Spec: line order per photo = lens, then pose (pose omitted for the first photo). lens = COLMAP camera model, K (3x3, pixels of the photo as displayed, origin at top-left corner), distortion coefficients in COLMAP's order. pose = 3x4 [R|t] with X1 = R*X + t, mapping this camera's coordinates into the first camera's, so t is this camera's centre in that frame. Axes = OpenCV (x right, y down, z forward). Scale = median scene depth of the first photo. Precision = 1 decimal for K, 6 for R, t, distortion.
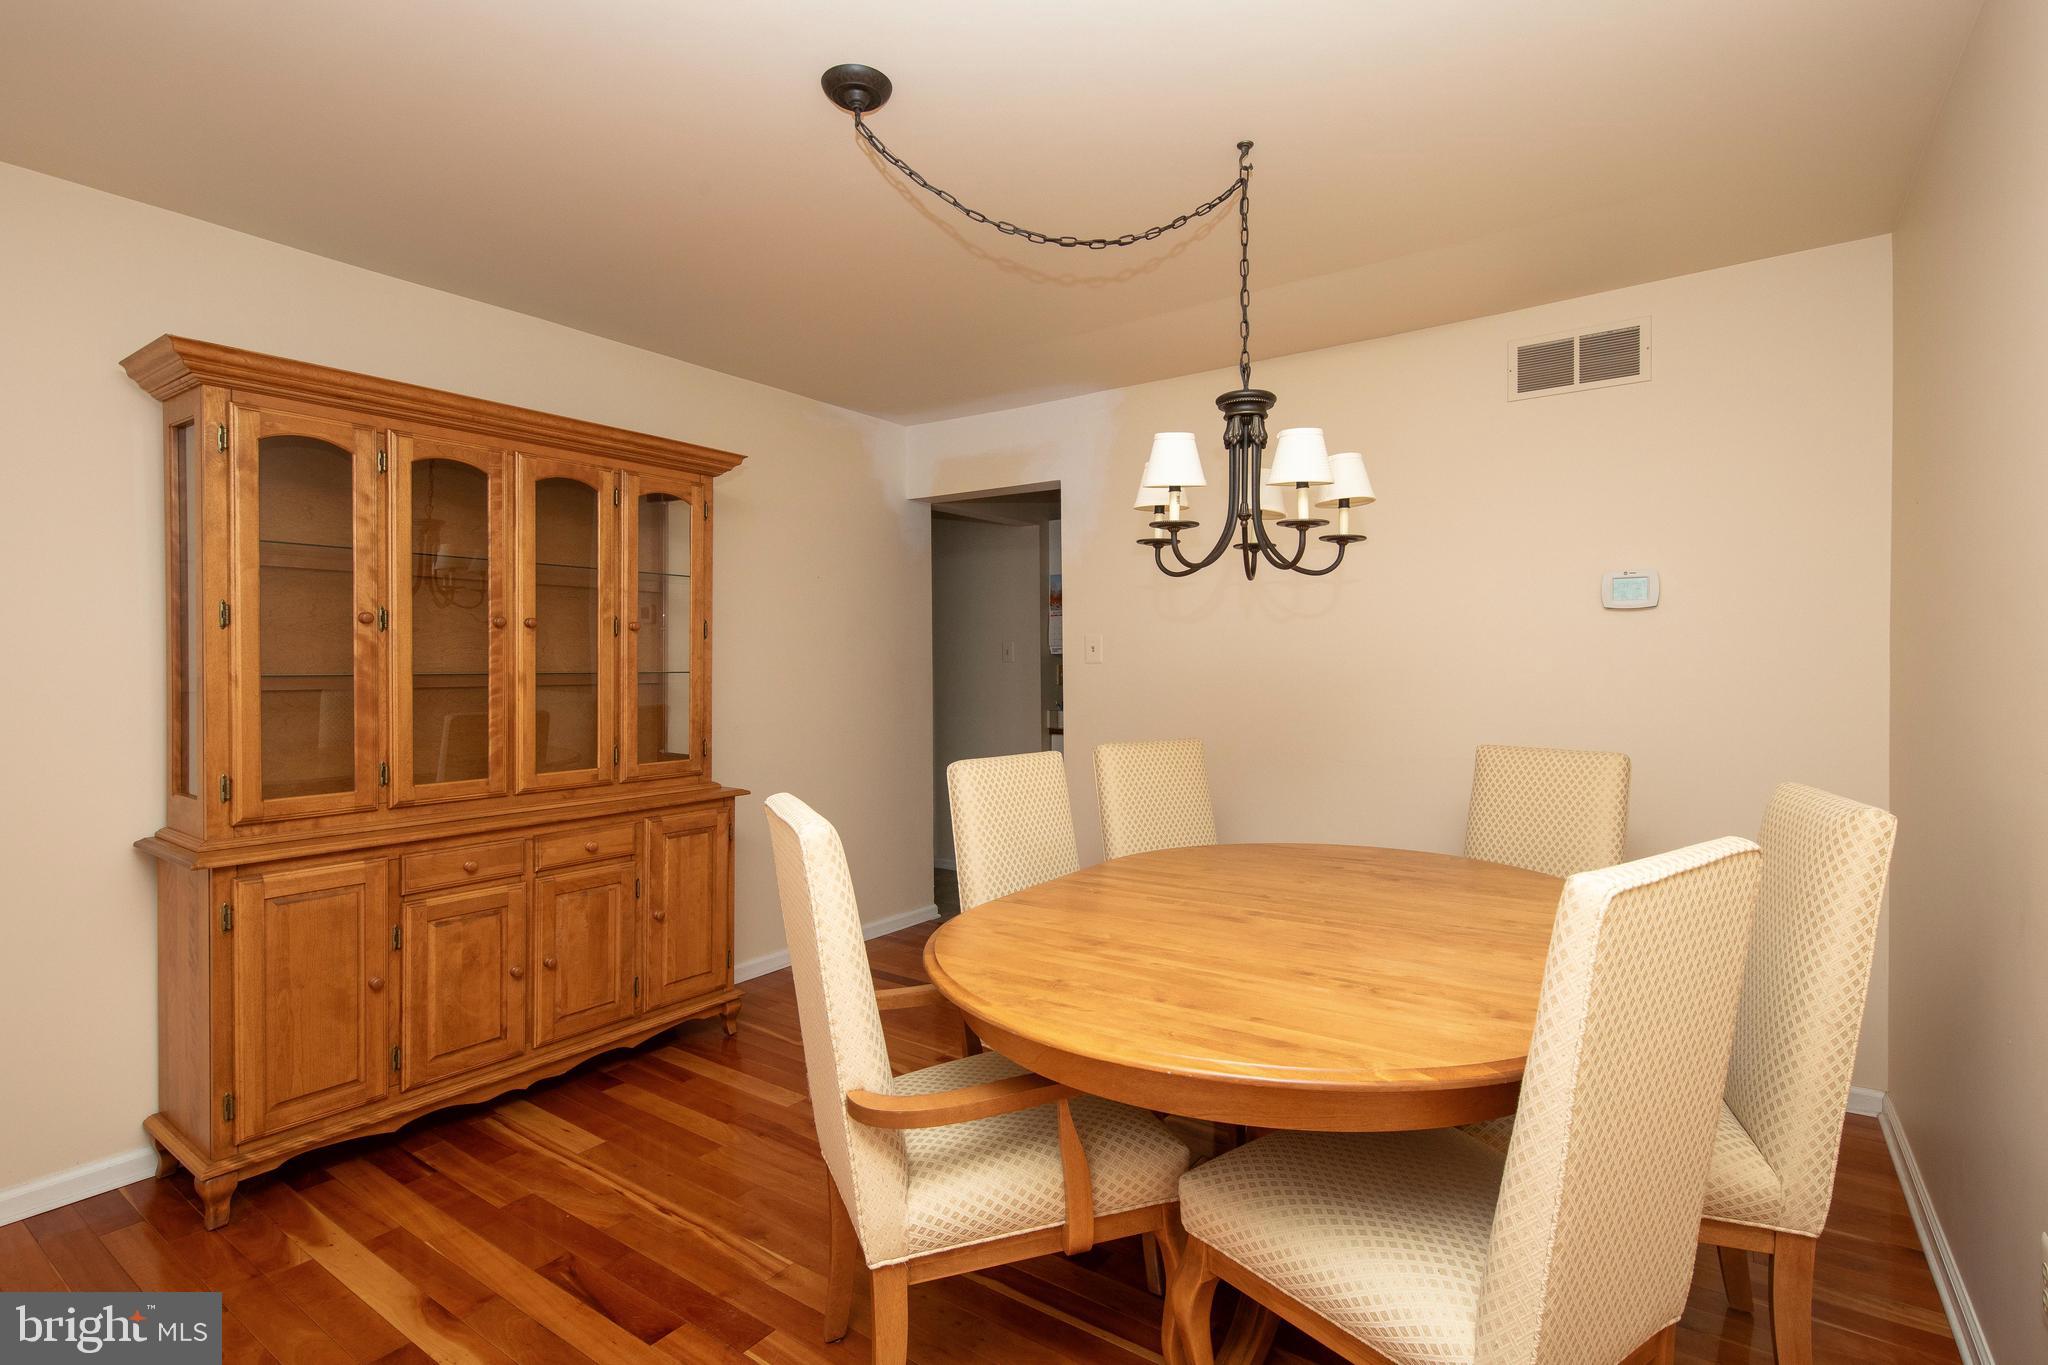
lens RADIAL K [[988.0, 0, 1028.4], [0, 988.0, 679.0], [0, 0, 1]] dist [0.001072, 0.000466]
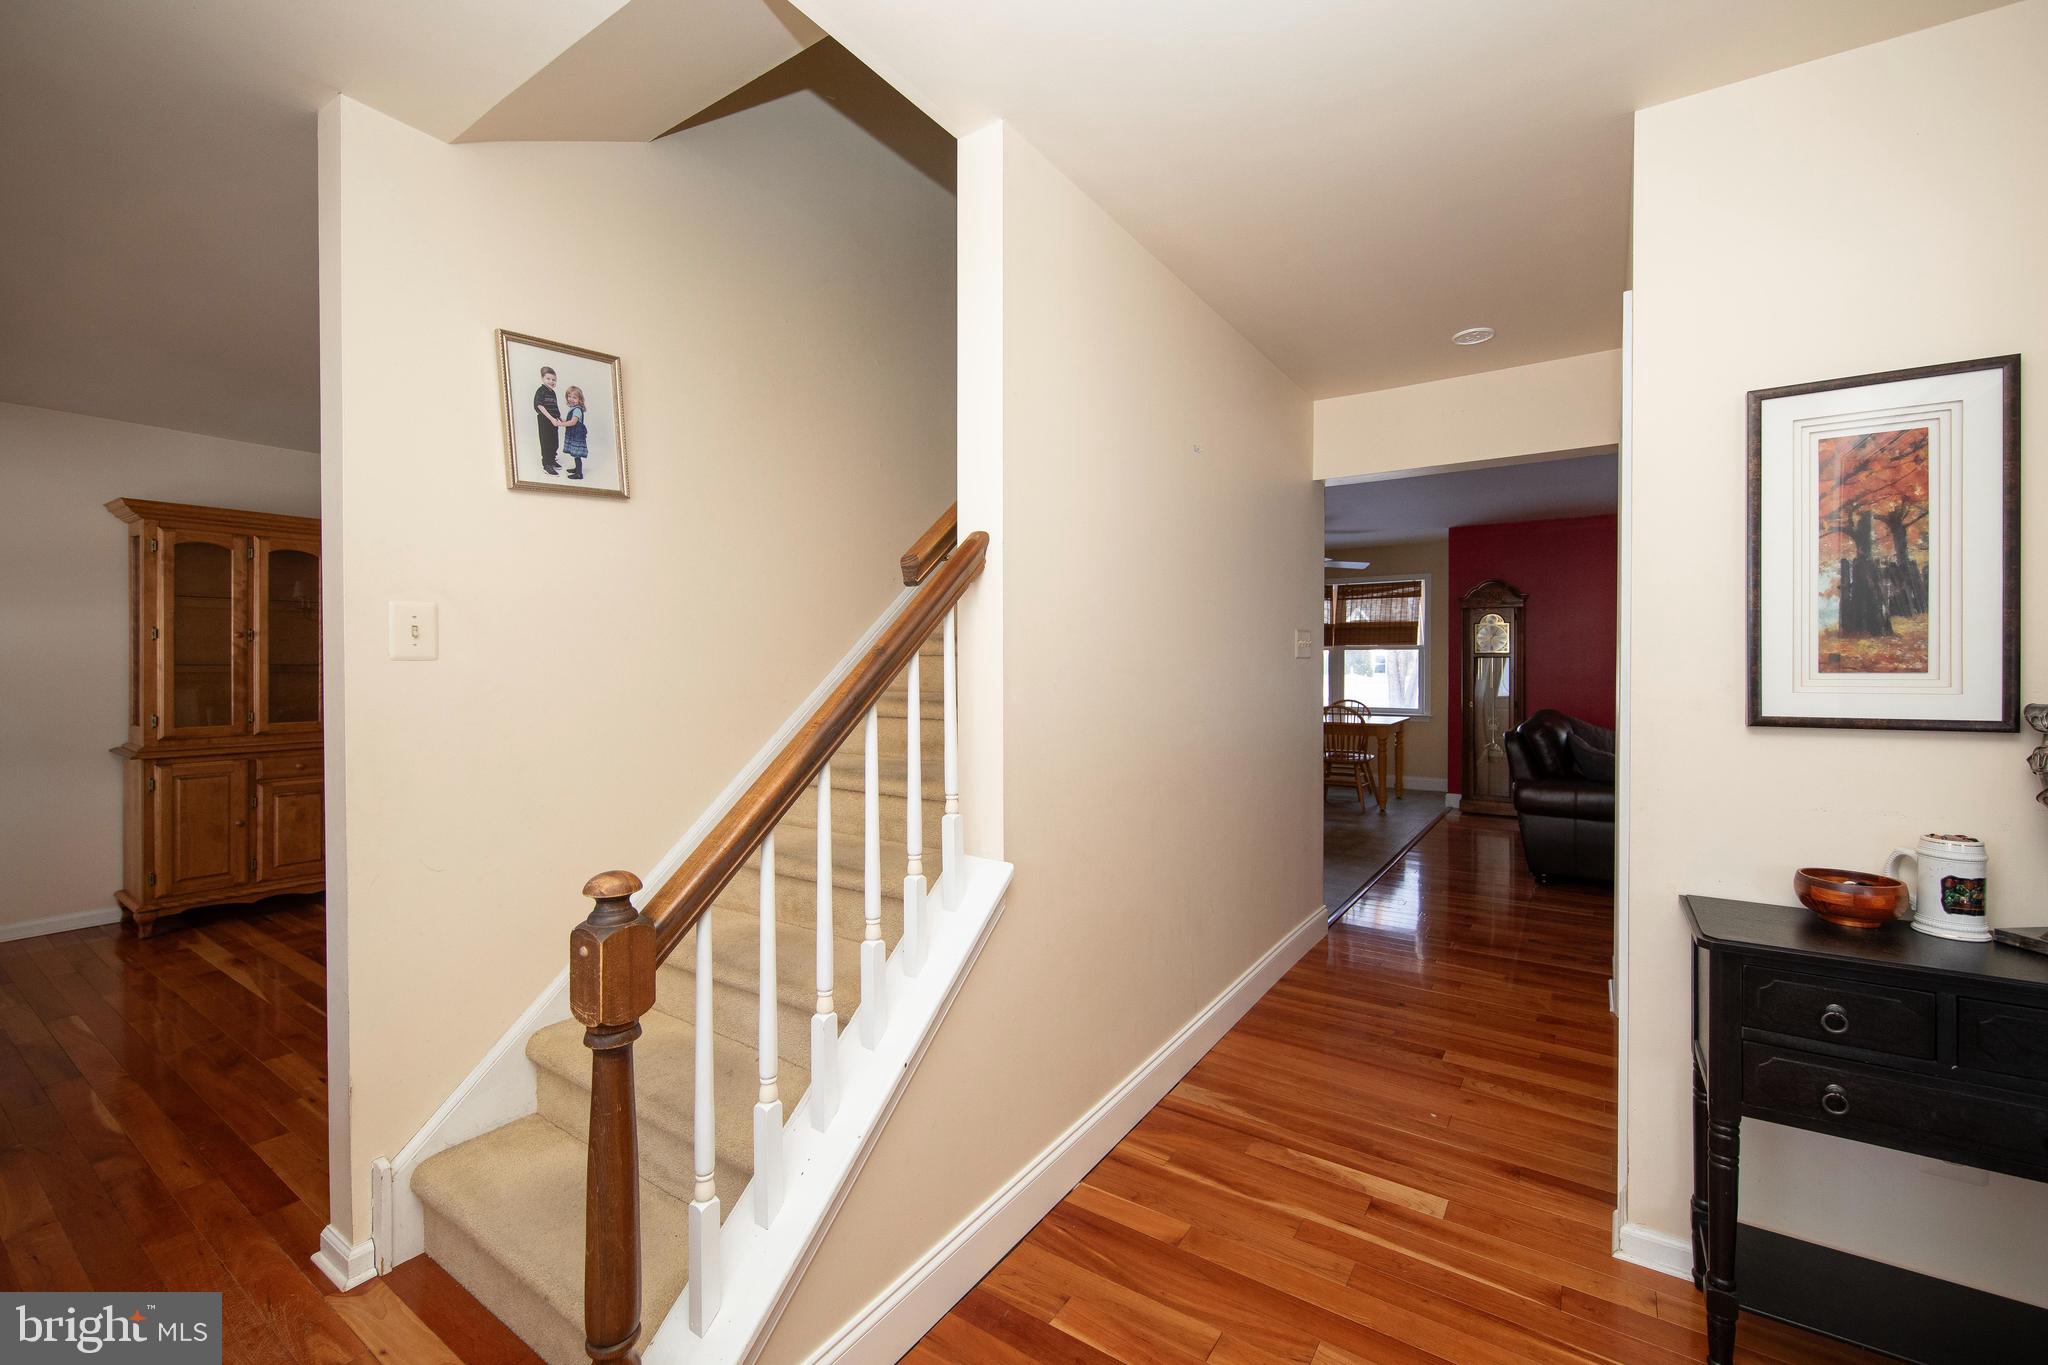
lens RADIAL K [[827.7, 0, 1032.3], [0, 827.7, 677.6], [0, 0, 1]] dist [0.000937, 0.000118]
pose [[0.999734, 0.000393, 0.023079, 0.858275], [-0.000236, 0.999977, -0.006802, 0.032941], [-0.023081, 0.006795, 0.999711, -0.663162]]
